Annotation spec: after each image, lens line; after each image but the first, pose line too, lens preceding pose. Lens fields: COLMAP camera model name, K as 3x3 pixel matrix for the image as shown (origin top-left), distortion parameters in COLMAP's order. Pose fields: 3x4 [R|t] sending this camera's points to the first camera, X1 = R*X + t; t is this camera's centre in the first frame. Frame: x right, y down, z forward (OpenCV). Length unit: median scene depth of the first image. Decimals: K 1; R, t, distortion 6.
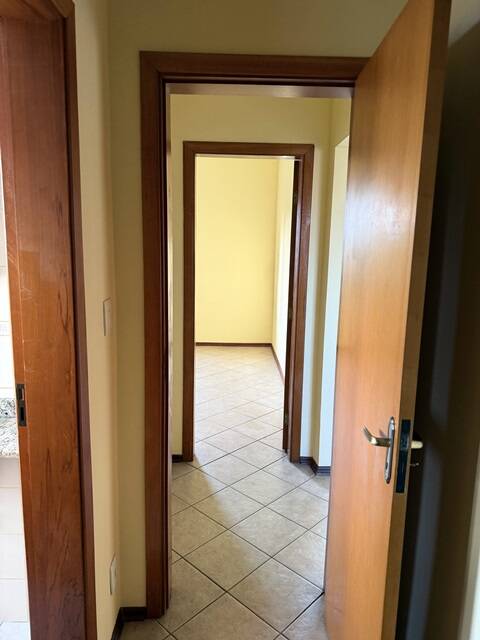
lens RADIAL K [[451.1, 0, 240.0], [0, 451.1, 320.0], [0, 0, 1]] dist [0.005002, -0.001322]
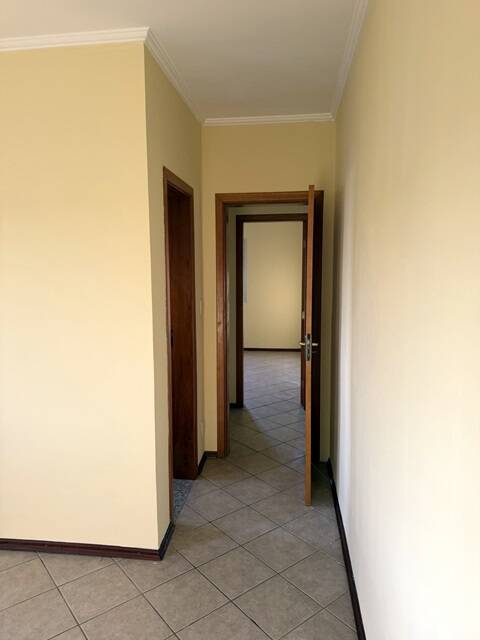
lens RADIAL K [[453.0, 0, 240.0], [0, 453.0, 320.0], [0, 0, 1]] dist [0.054176, -0.000747]
pose [[0.991581, -0.012574, -0.128879, 0.099921], [0.004470, 0.998005, -0.062974, 0.102872], [0.129414, 0.061867, 0.989659, -0.636940]]
